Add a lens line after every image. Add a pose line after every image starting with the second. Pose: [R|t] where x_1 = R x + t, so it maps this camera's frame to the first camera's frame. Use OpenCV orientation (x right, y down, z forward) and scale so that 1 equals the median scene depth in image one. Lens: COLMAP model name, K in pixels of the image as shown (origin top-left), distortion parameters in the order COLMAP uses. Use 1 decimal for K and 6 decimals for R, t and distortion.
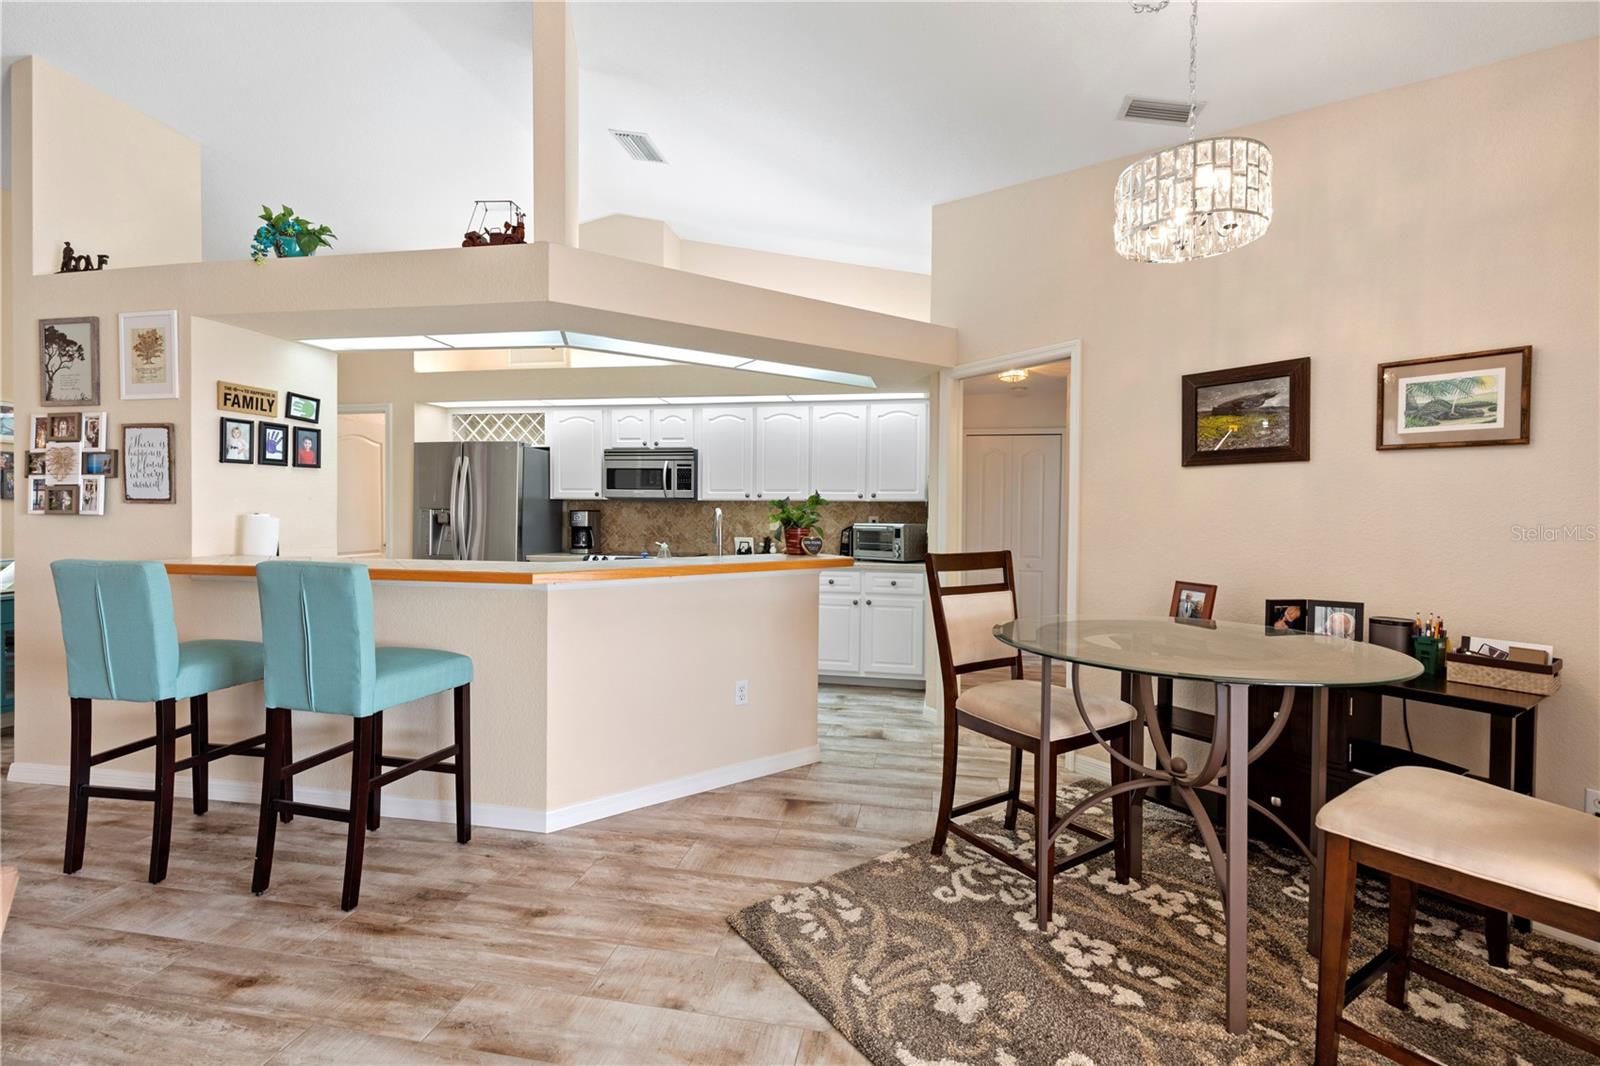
lens RADIAL K [[720.7, 0, 795.5], [0, 720.7, 519.9], [0, 0, 1]] dist [0.003703, 0.000314]
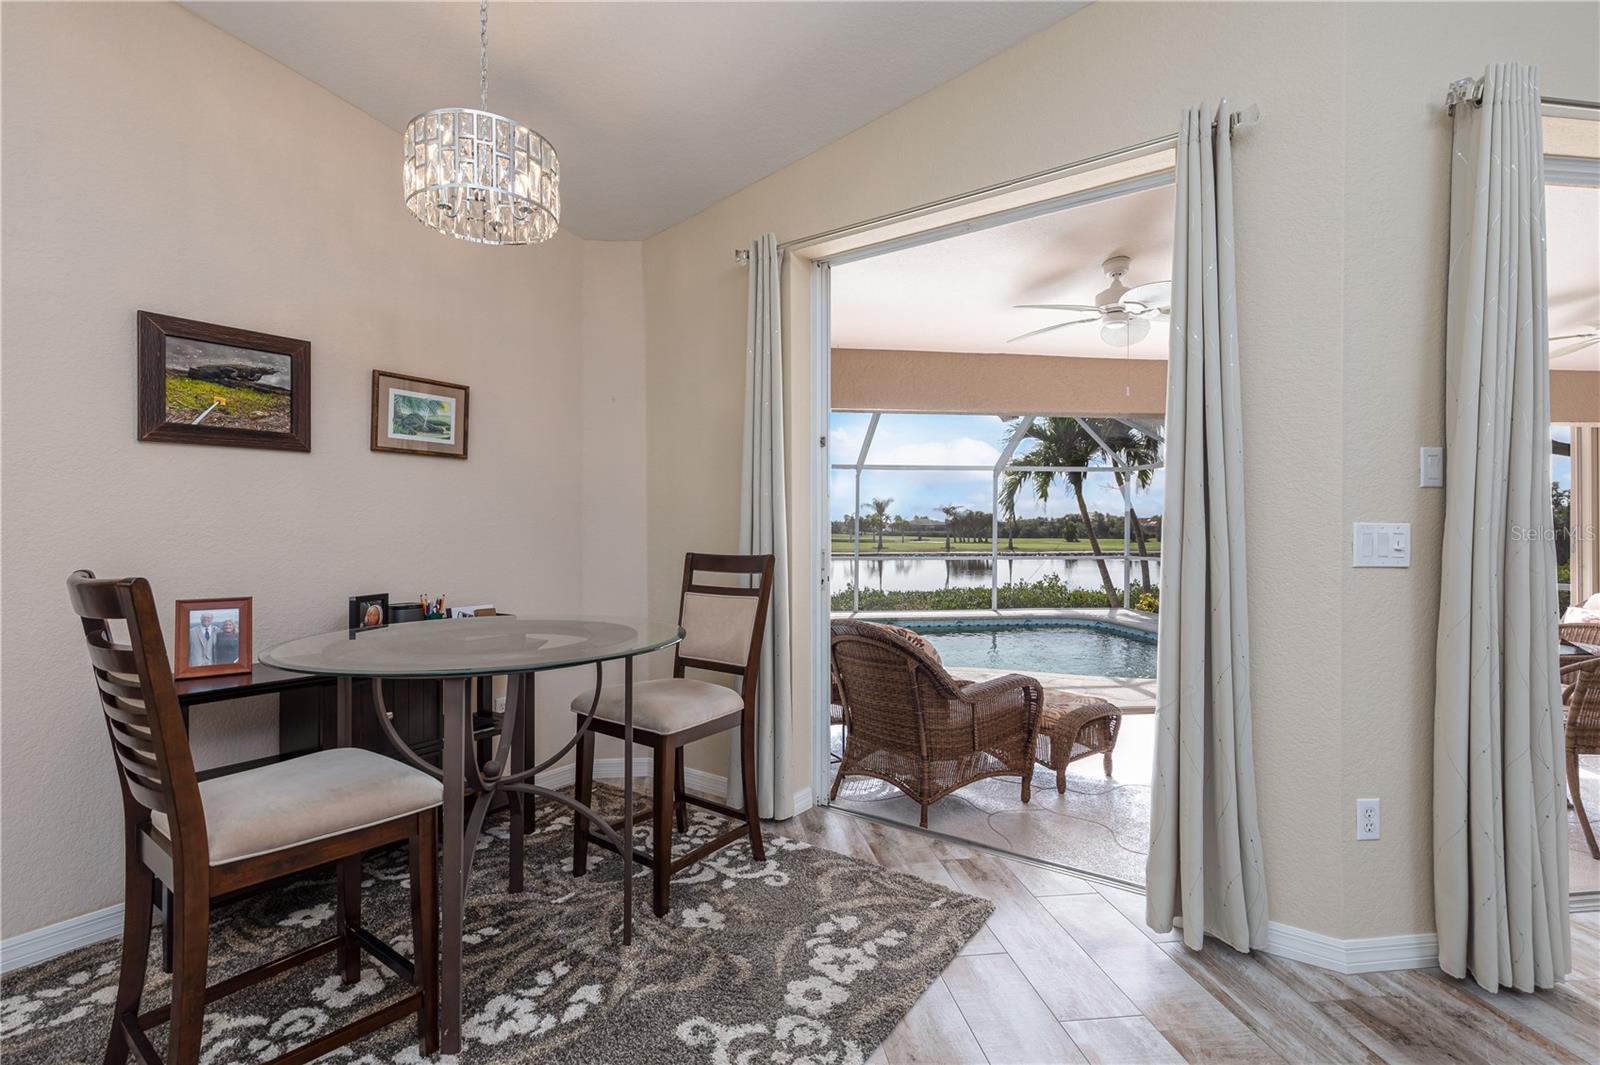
lens RADIAL K [[724.6, 0, 794.3], [0, 724.6, 526.0], [0, 0, 1]] dist [0.009136, -0.000806]
pose [[-0.317144, -0.005904, 0.948359, -0.318391], [0.011688, 0.999880, 0.010133, 0.009198], [-0.948305, 0.014298, -0.317037, 0.584042]]
